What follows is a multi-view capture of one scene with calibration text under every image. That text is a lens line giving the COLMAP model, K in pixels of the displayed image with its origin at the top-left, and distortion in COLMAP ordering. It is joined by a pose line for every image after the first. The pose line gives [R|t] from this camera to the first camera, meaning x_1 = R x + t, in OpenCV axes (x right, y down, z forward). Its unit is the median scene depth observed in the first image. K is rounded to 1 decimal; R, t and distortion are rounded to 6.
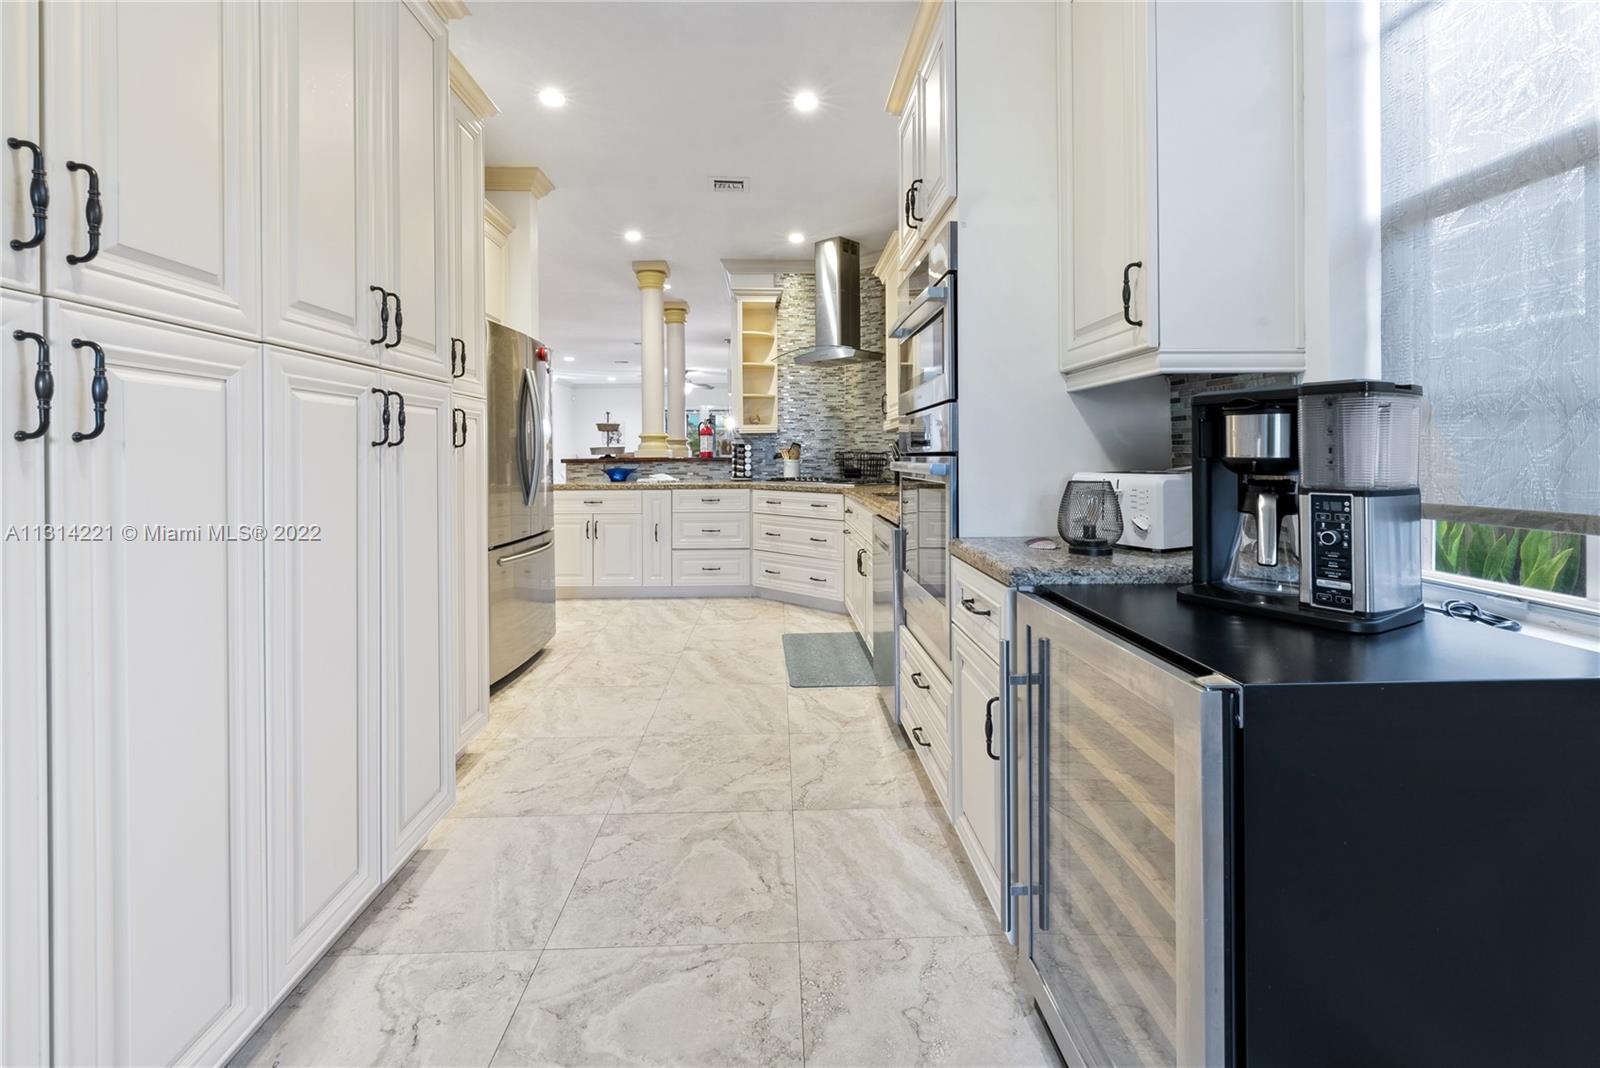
lens RADIAL K [[673.4, 0, 800.0], [0, 673.4, 534.0], [0, 0, 1]] dist [-0.000207, 0.000097]
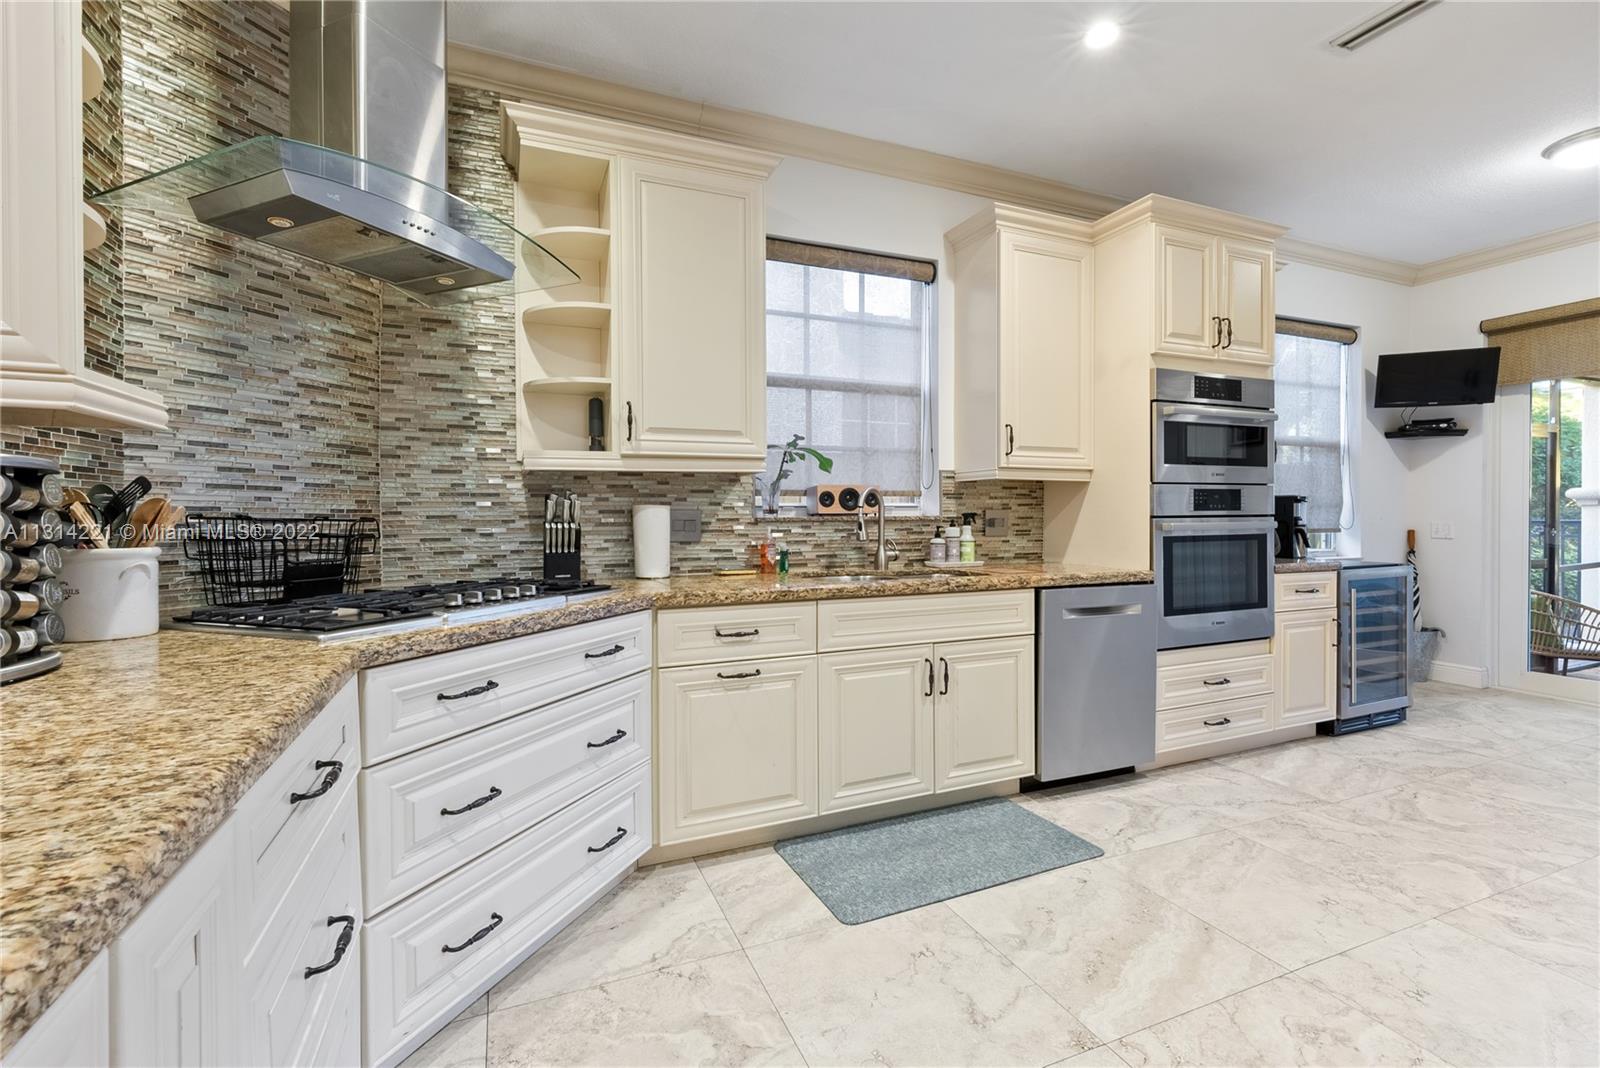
lens RADIAL K [[673.4, 0, 800.0], [0, 673.4, 534.0], [0, 0, 1]] dist [-0.000207, 0.000097]
pose [[-0.332652, -0.021703, 0.942800, -0.821108], [0.122218, 0.990312, 0.065920, -0.264456], [-0.935096, 0.137156, -0.326777, 2.220441]]
